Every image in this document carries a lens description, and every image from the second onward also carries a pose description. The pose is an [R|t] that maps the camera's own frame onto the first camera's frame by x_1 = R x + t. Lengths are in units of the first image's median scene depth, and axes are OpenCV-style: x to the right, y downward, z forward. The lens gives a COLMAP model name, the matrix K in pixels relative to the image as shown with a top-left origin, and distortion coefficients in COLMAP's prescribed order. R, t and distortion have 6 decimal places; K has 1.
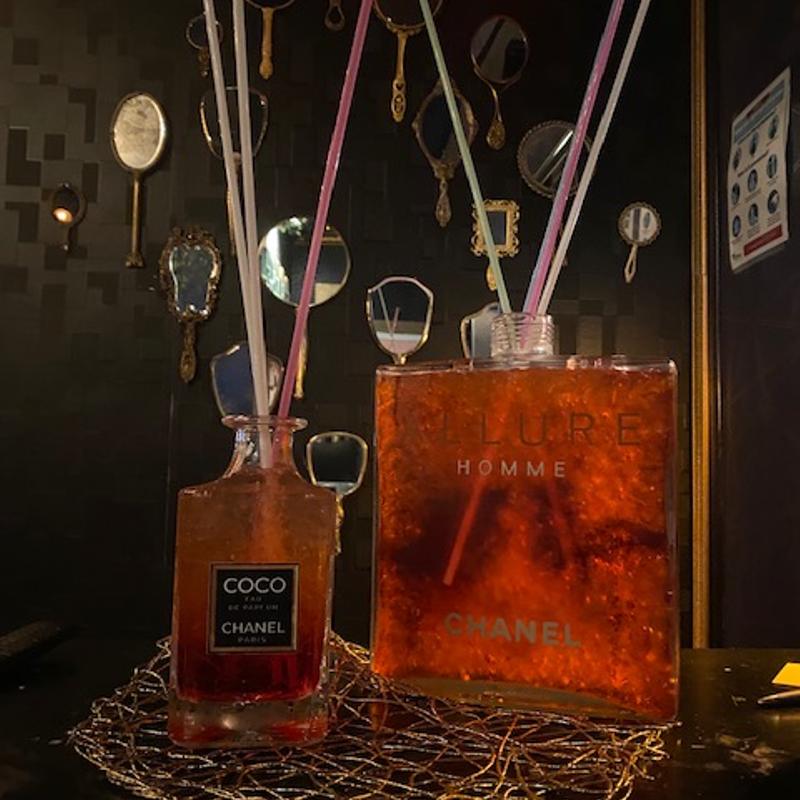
lens RADIAL K [[681.6, 0, 400.0], [0, 681.6, 400.0], [0, 0, 1]] dist [-0.017066, -0.004338]
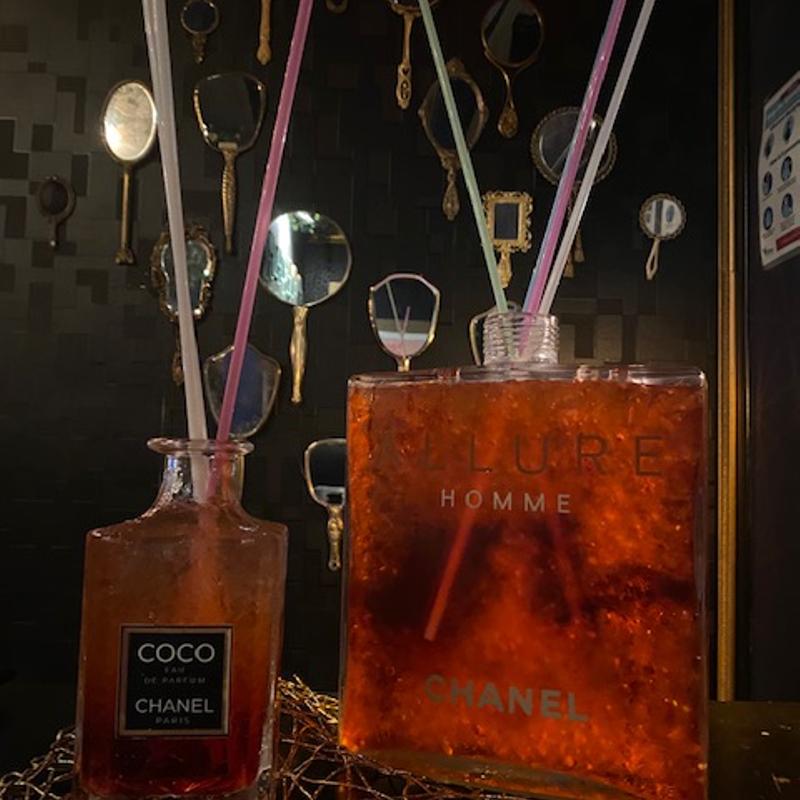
lens RADIAL K [[681.6, 0, 400.0], [0, 681.6, 400.0], [0, 0, 1]] dist [-0.017066, -0.004338]
pose [[0.999606, 0.004139, -0.027770, 0.053193], [-0.004097, 0.999990, 0.001573, -0.021154], [0.027776, -0.001458, 0.999613, 0.155507]]
